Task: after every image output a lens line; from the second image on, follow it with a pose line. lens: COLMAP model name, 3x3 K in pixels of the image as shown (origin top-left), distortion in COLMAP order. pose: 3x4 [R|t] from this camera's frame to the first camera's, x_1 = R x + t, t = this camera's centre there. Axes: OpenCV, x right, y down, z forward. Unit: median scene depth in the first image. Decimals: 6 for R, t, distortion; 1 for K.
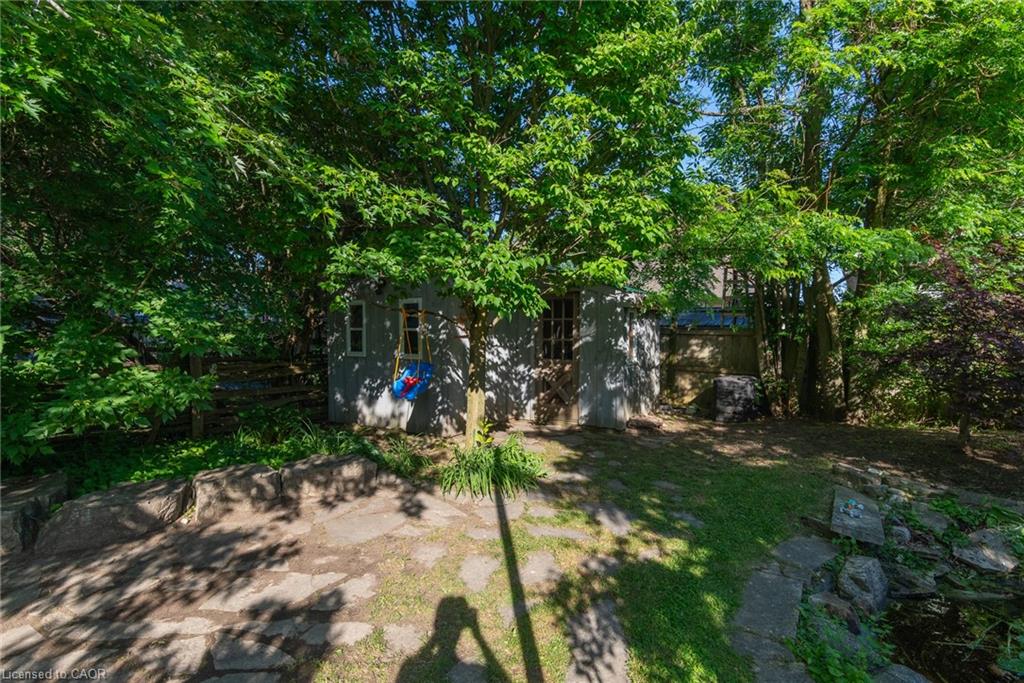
lens RADIAL K [[506.3, 0, 508.3], [0, 506.3, 345.2], [0, 0, 1]] dist [0.000727, -0.000002]
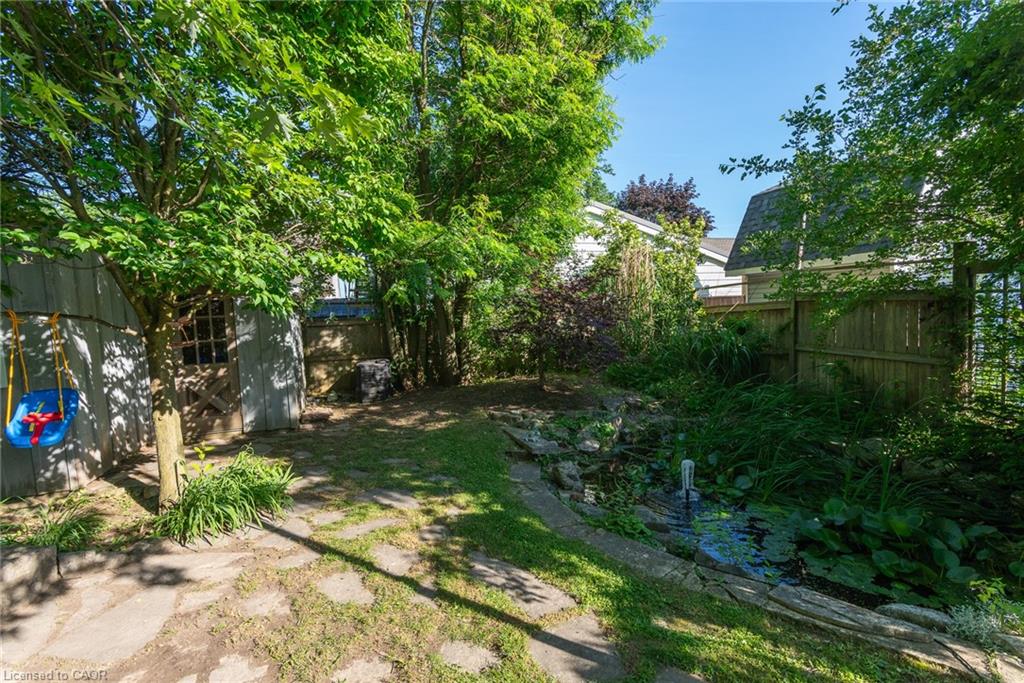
lens RADIAL K [[492.1, 0, 507.6], [0, 492.1, 345.1], [0, 0, 1]] dist [-0.000397, -0.000130]
pose [[0.630112, -0.089857, 0.771288, -0.231514], [0.073658, 0.995720, 0.055828, -0.013527], [-0.773003, 0.021633, 0.634033, 0.078581]]
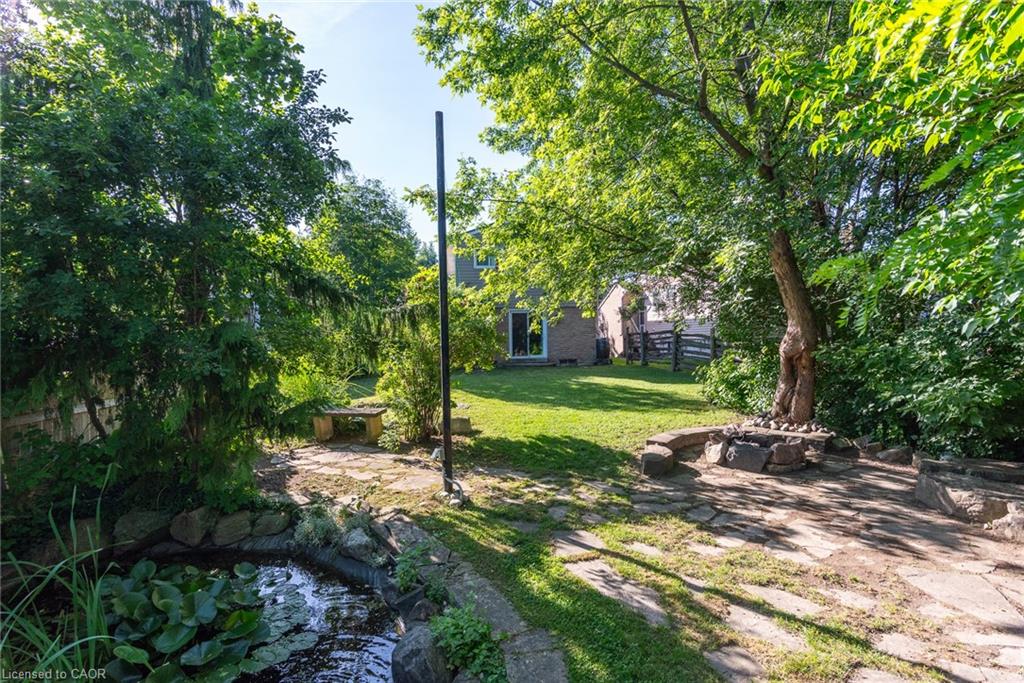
lens RADIAL K [[498.1, 0, 512.0], [0, 498.1, 341.5], [0, 0, 1]] dist [0.002034, -0.000400]
pose [[-0.761972, 0.010817, -0.647520, 0.405029], [-0.015919, 0.999246, 0.035425, -0.029214], [0.647415, 0.037301, -0.761225, 0.593578]]
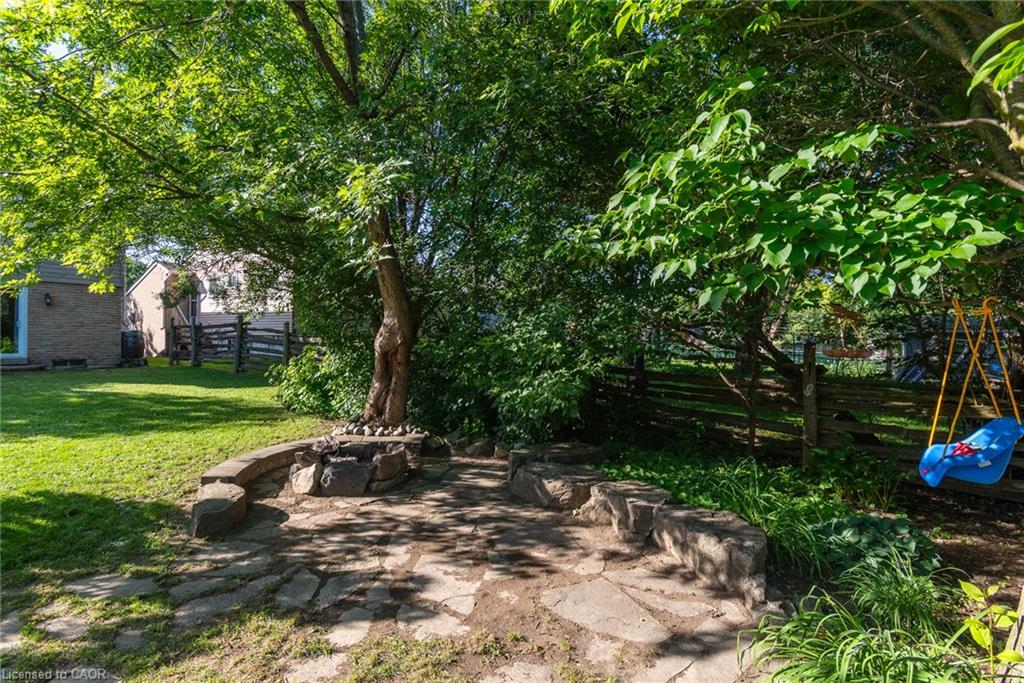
lens RADIAL K [[498.1, 0, 512.0], [0, 498.1, 341.5], [0, 0, 1]] dist [0.002034, -0.000400]
pose [[-0.040253, 0.002912, -0.999185, 0.225792], [-0.054144, 0.998520, 0.005091, -0.008706], [0.997721, 0.054305, -0.040036, 0.463279]]
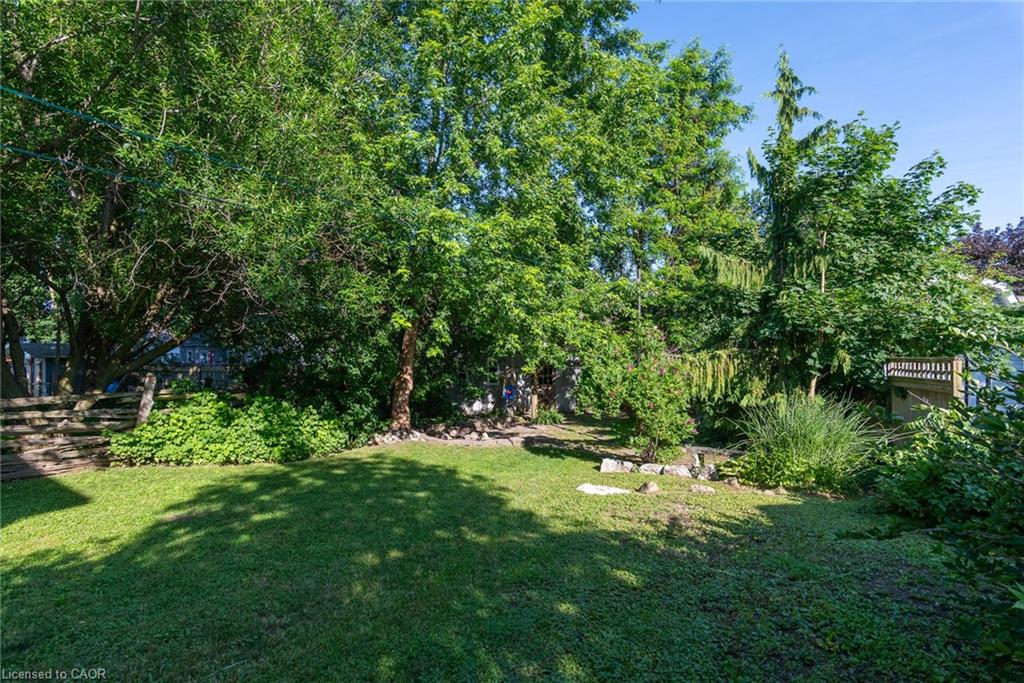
lens RADIAL K [[543.5, 0, 512.0], [0, 543.5, 341.5], [0, 0, 1]] dist [-0.002506, 0.000488]
pose [[0.965487, 0.002569, 0.260438, -0.722452], [0.014997, 0.997744, -0.065437, -0.009333], [-0.260018, 0.067085, 0.963271, -1.409665]]
